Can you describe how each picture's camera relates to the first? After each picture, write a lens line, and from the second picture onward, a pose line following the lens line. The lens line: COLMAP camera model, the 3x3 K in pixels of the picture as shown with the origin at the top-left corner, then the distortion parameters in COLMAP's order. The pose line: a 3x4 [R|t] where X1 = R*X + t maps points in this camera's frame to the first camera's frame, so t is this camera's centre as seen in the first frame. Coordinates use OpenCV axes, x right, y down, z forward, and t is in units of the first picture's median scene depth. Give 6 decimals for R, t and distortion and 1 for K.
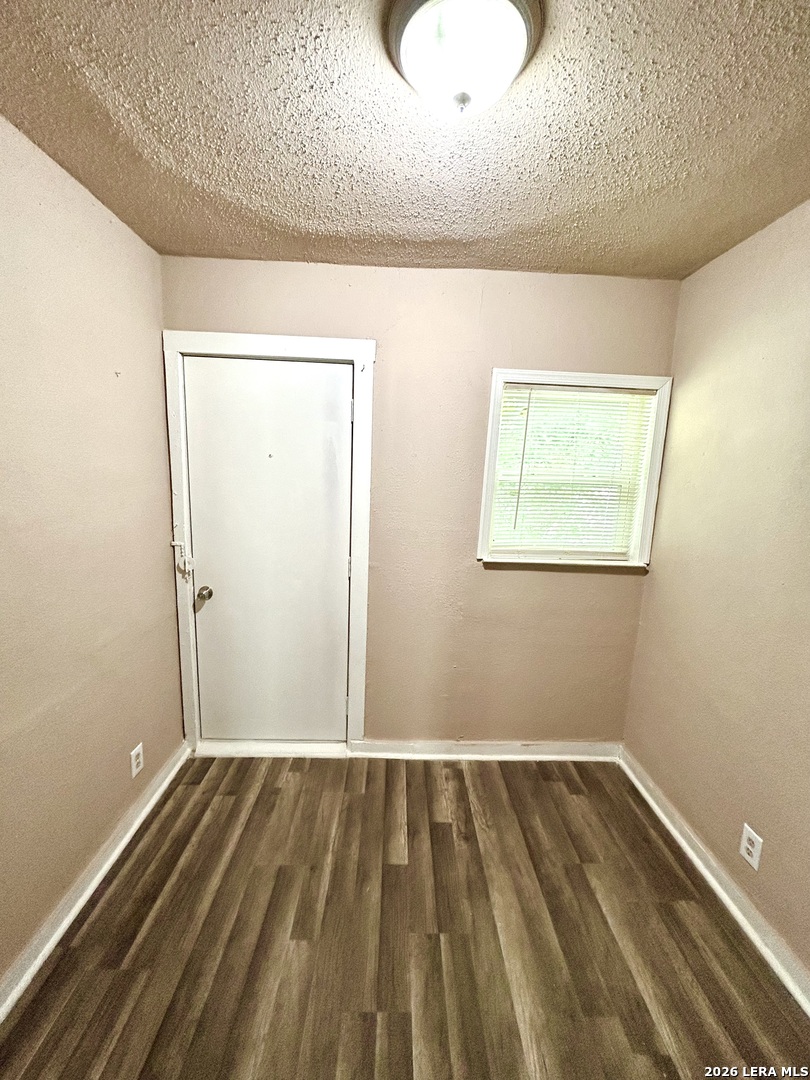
lens RADIAL K [[432.1, 0, 405.0], [0, 432.1, 540.0], [0, 0, 1]] dist [0.002546, 0.000515]
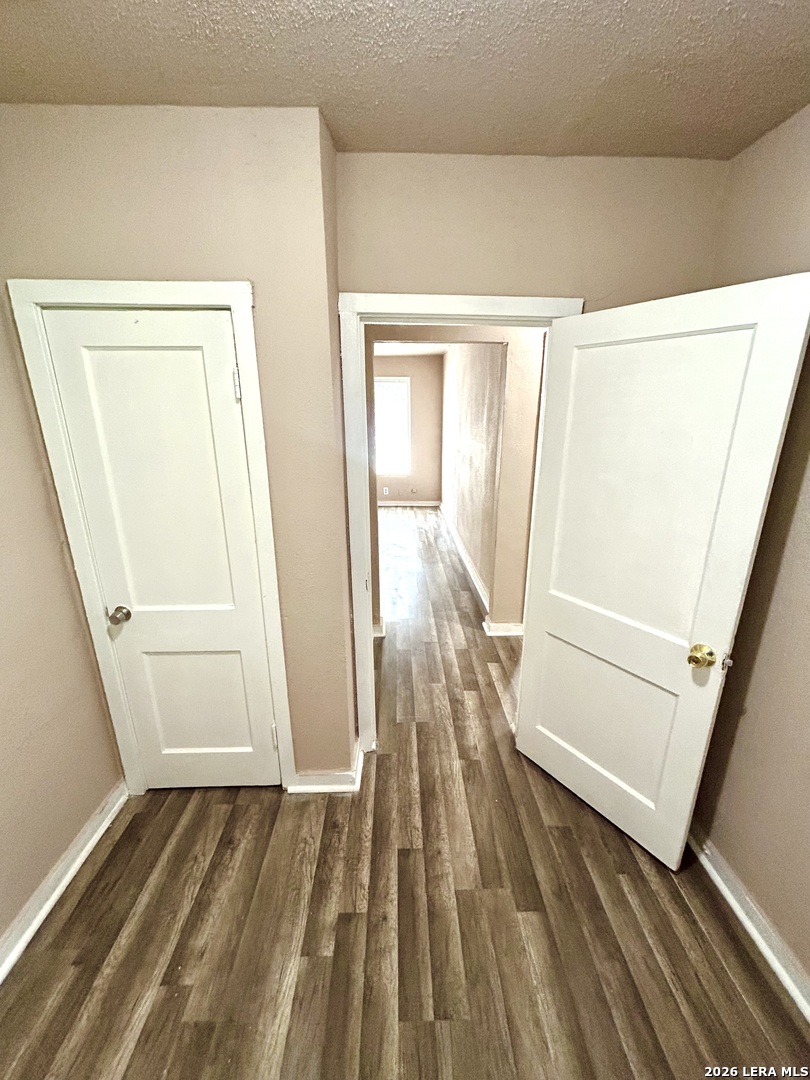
lens RADIAL K [[432.1, 0, 405.0], [0, 432.1, 540.0], [0, 0, 1]] dist [0.002546, 0.000515]
pose [[-0.999395, -0.032459, -0.012487, 0.046699], [-0.034616, 0.893747, 0.447234, -0.295863], [-0.003357, 0.447395, -0.894330, 1.405578]]
